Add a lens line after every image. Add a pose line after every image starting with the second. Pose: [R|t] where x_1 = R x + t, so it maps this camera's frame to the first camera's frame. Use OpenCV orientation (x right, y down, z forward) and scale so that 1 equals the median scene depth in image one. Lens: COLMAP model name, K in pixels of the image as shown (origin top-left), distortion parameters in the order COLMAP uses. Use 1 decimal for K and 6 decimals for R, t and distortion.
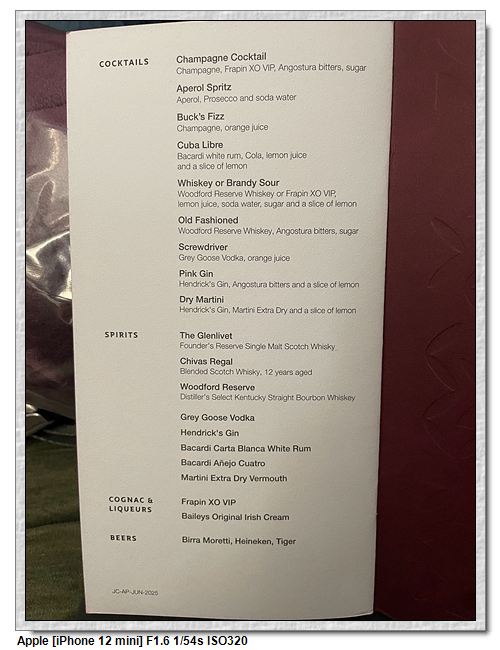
lens RADIAL K [[525.9, 0, 250.0], [0, 525.9, 325.0], [0, 0, 1]] dist [0.000768, -0.002450]
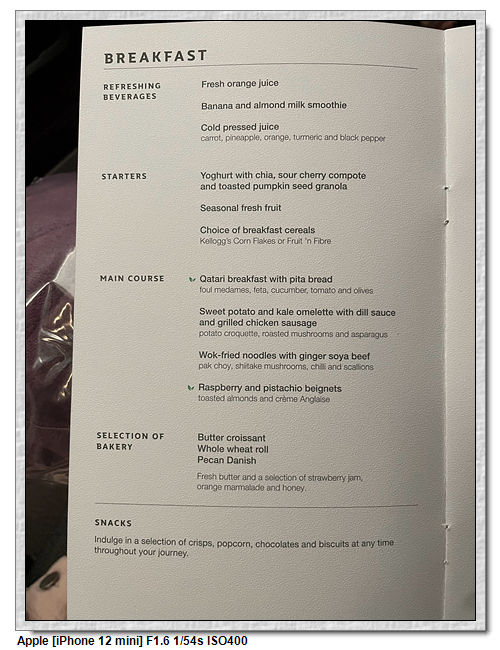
lens RADIAL K [[525.9, 0, 250.0], [0, 525.9, 325.0], [0, 0, 1]] dist [0.000768, -0.002450]
pose [[1.000000, 0.000413, -0.000138, 0.000001], [-0.000413, 1.000000, -0.000456, -0.759913], [0.000137, 0.000456, 1.000000, -0.000112]]
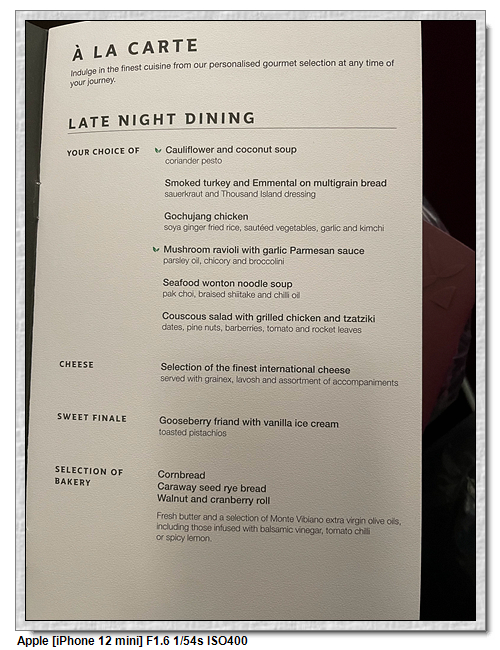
lens RADIAL K [[525.9, 0, 250.0], [0, 525.9, 325.0], [0, 0, 1]] dist [0.000768, -0.002450]
pose [[1.000000, -0.000112, -0.000077, 0.000048], [0.000112, 1.000000, 0.000361, 0.759569], [0.000077, -0.000361, 1.000000, -0.000237]]
